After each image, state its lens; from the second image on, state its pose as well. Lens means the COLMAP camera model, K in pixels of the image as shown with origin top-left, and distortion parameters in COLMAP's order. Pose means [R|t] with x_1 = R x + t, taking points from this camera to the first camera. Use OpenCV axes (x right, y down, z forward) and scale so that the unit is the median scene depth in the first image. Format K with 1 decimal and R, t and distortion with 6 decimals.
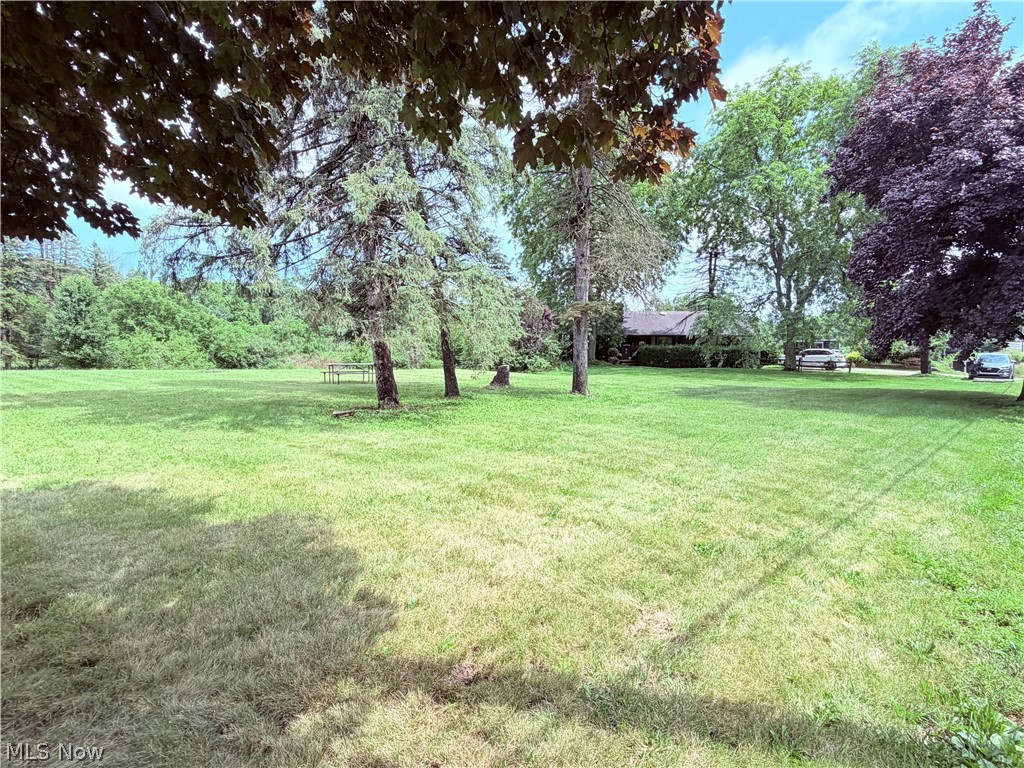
lens RADIAL K [[533.8, 0, 509.2], [0, 533.8, 384.2], [0, 0, 1]] dist [-0.014103, 0.001405]
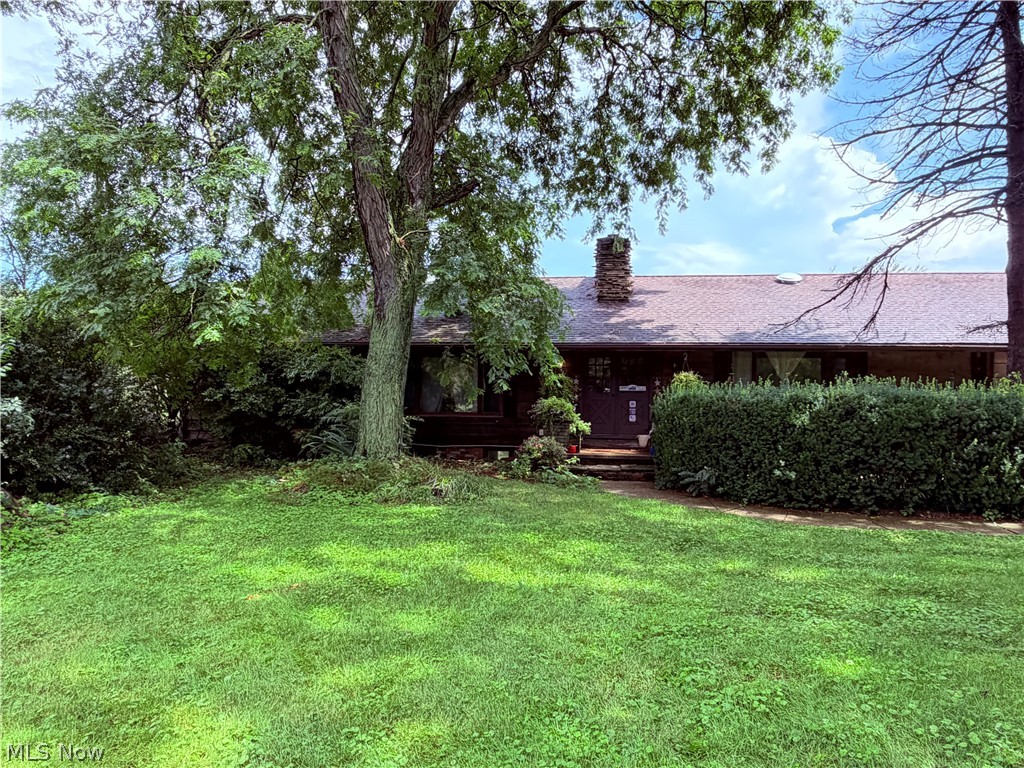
lens RADIAL K [[693.0, 0, 514.0], [0, 693.0, 391.6], [0, 0, 1]] dist [0.007620, 0.001727]
pose [[0.990901, 0.007091, -0.134407, 0.305777], [-0.018318, 0.996424, -0.082480, -0.063497], [0.133342, 0.084192, 0.987488, 0.978528]]
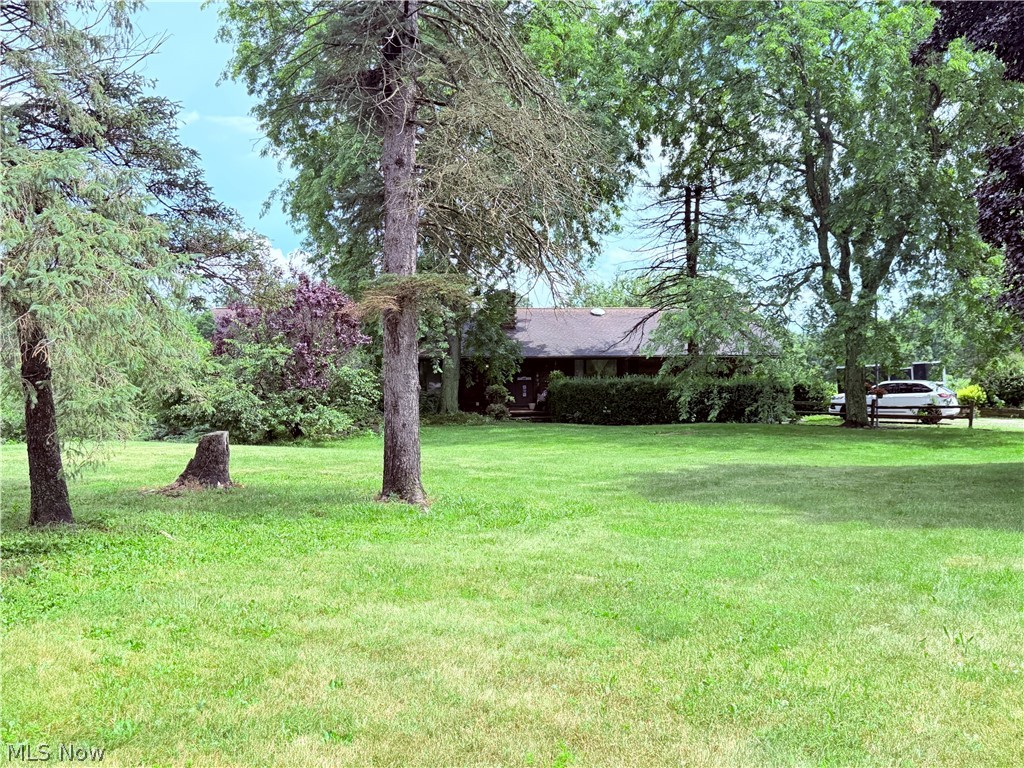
lens RADIAL K [[1100.4, 0, 512.9], [0, 1100.4, 380.3], [0, 0, 1]] dist [0.060833, 0.000000]
pose [[0.979783, -0.013345, 0.199617, 0.022028], [0.027900, 0.997137, -0.070280, -0.004947], [-0.198108, 0.074429, 0.977350, 0.070871]]
